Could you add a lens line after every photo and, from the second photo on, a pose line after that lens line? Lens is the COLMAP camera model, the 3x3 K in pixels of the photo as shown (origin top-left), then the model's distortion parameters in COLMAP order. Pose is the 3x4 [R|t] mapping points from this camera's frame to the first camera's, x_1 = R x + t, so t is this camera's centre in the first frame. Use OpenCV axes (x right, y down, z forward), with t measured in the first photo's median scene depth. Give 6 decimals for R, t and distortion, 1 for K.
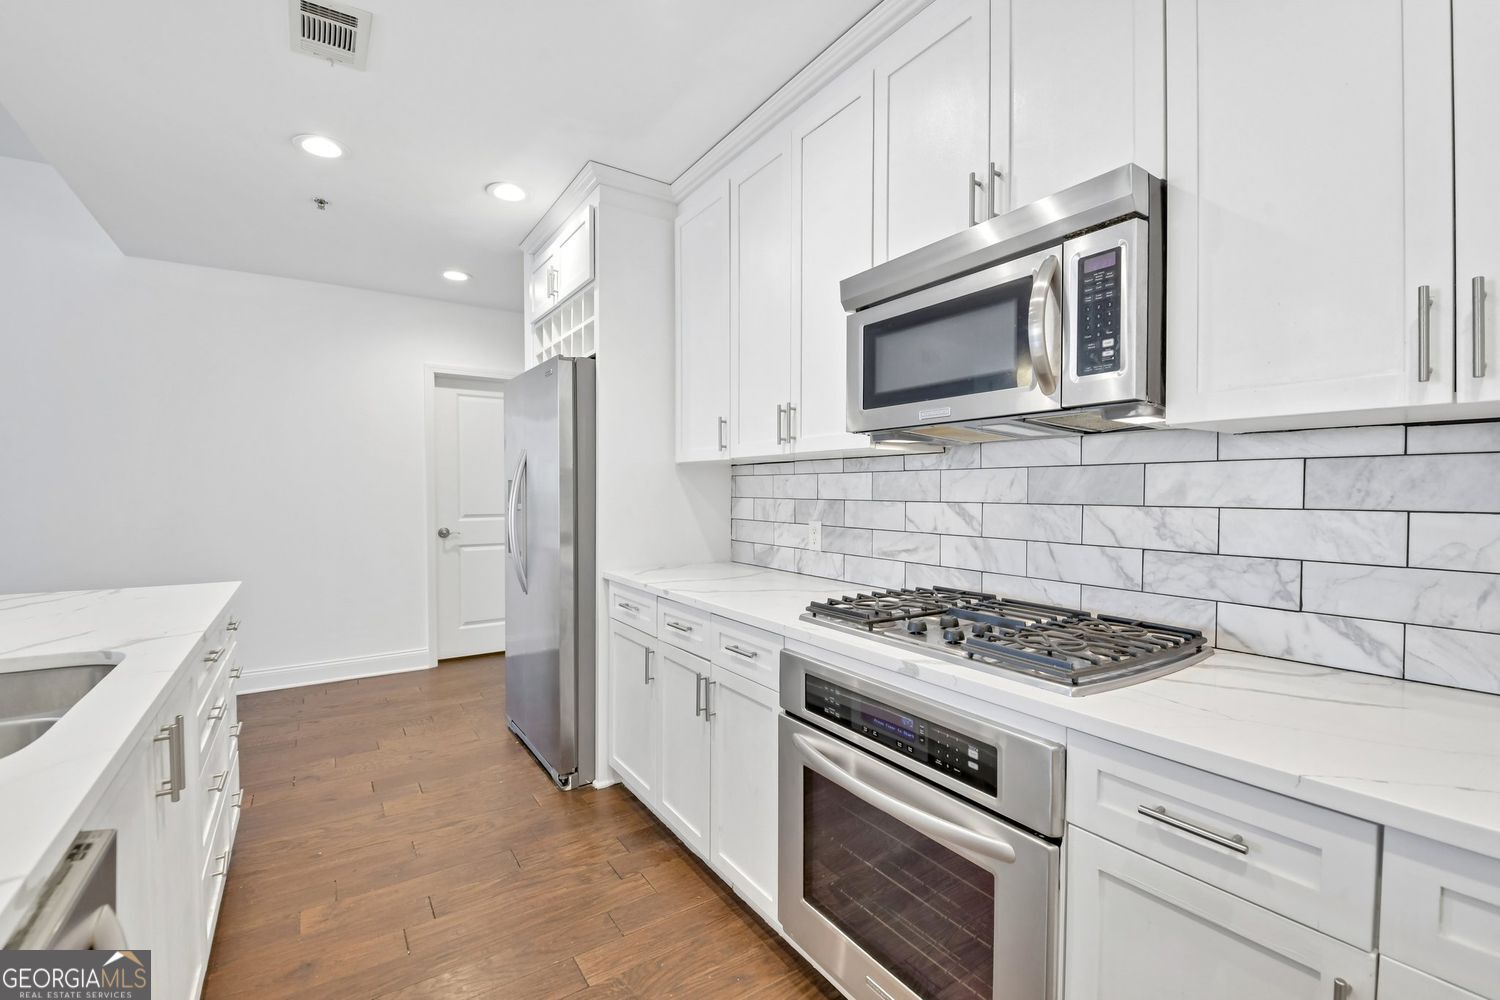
lens RADIAL K [[642.3, 0, 753.4], [0, 642.3, 498.0], [0, 0, 1]] dist [0.034487, -0.033254]
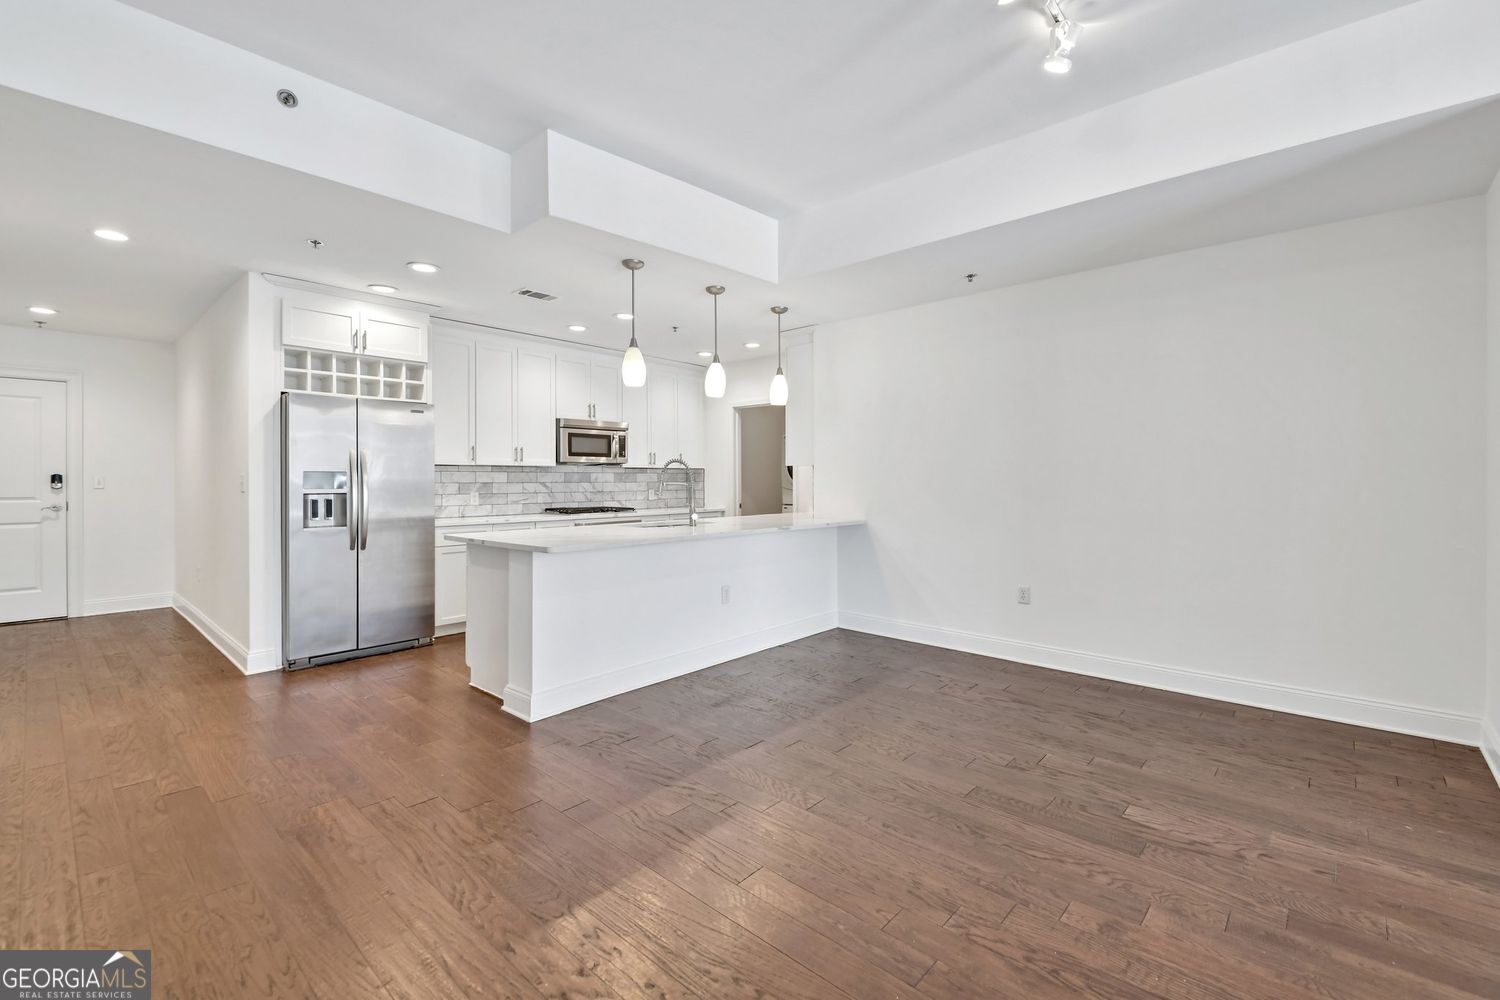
lens RADIAL K [[645.6, 0, 756.2], [0, 645.6, 480.4], [0, 0, 1]] dist [0.037701, -0.033703]
pose [[-0.242158, -0.003462, 0.970231, -3.107182], [0.012796, 0.999895, 0.006762, -0.012872], [-0.970152, 0.014053, -0.242088, 0.752870]]
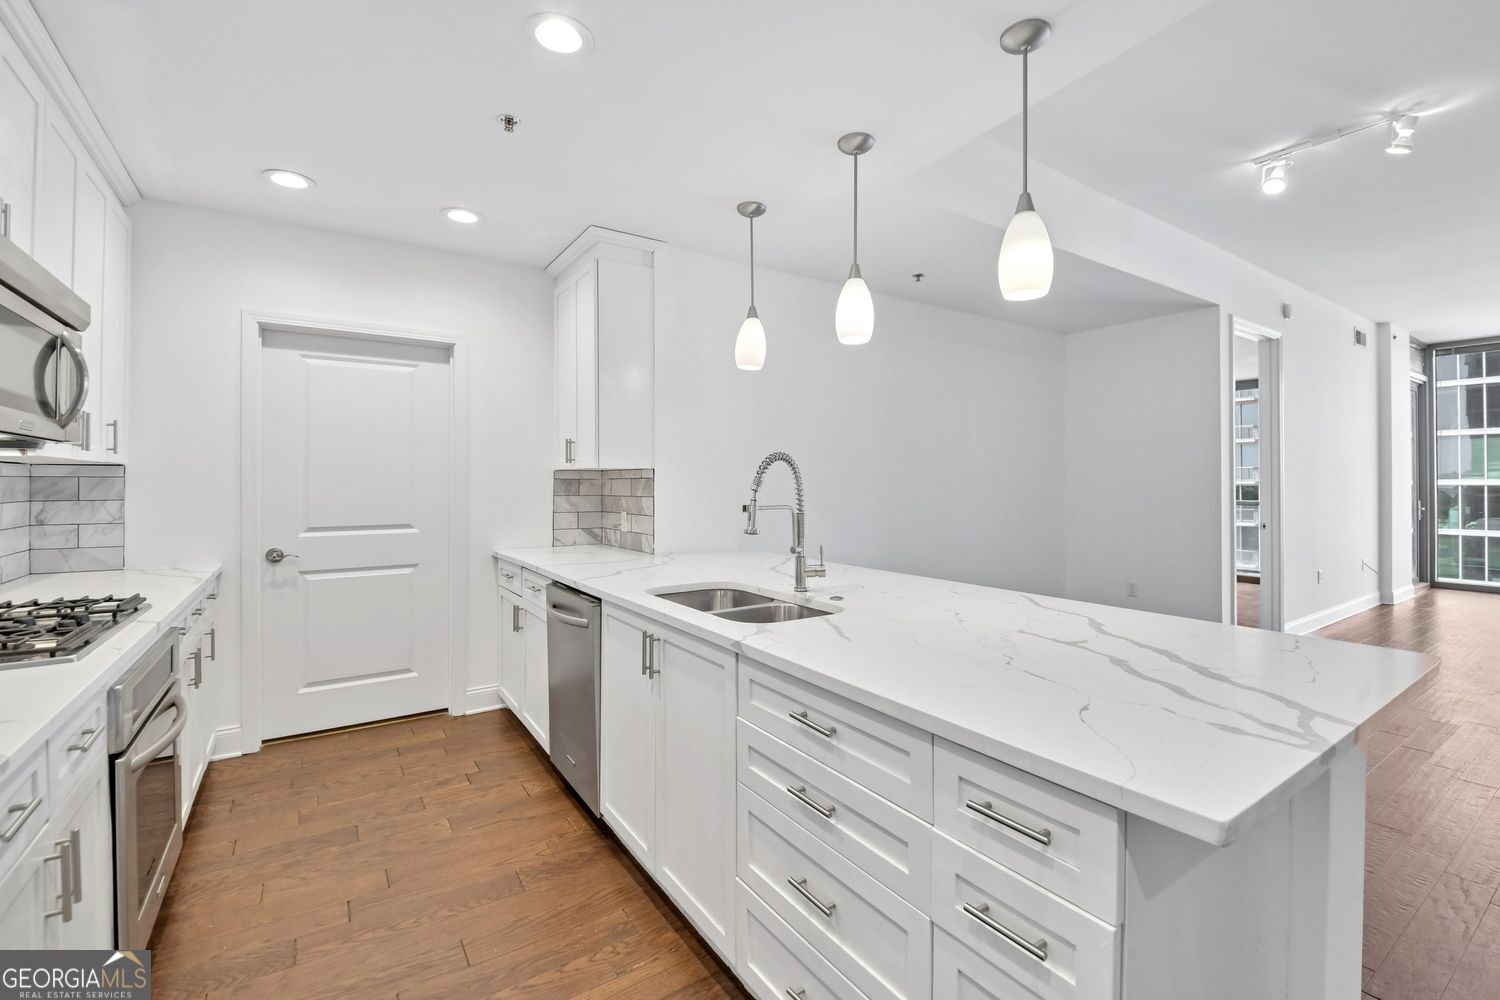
lens RADIAL K [[645.6, 0, 756.2], [0, 645.6, 480.4], [0, 0, 1]] dist [0.037701, -0.033703]
pose [[-0.999993, -0.003665, -0.000799, -0.680573], [-0.003671, 0.999961, 0.008014, -0.044170], [0.000770, 0.008017, -0.999968, 1.563738]]
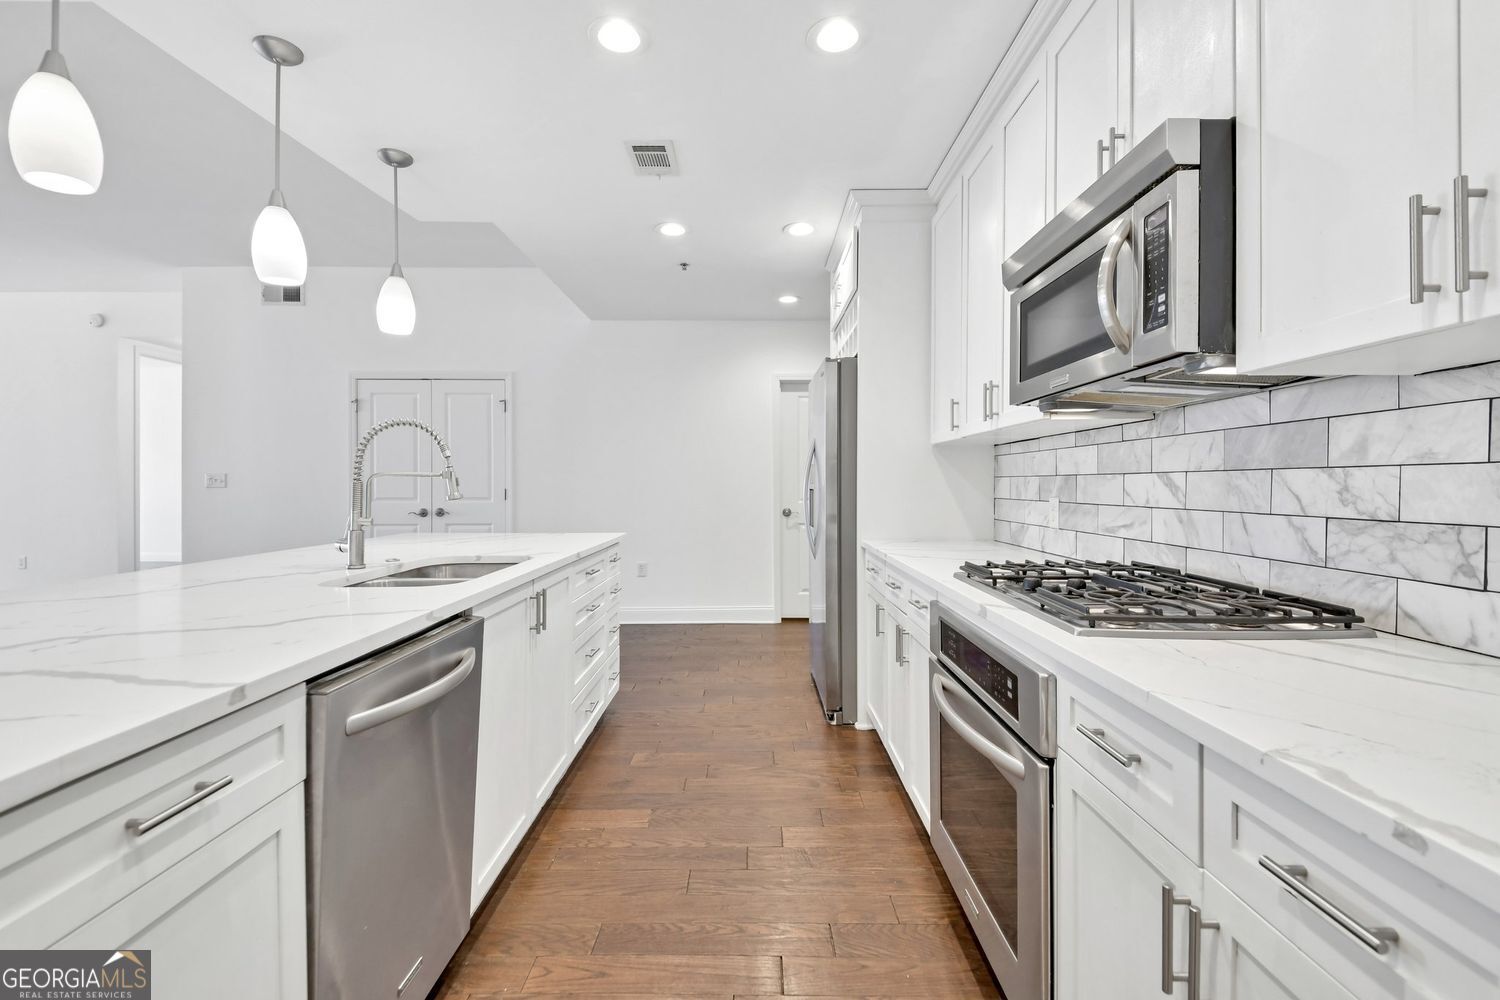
lens RADIAL K [[660.5, 0, 752.0], [0, 660.5, 481.8], [0, 0, 1]] dist [0.055298, -0.037025]
pose [[0.828207, -0.004149, -0.560407, 0.366235], [-0.005324, 0.999869, -0.015270, 0.038248], [0.560397, 0.015630, 0.828077, -0.126364]]
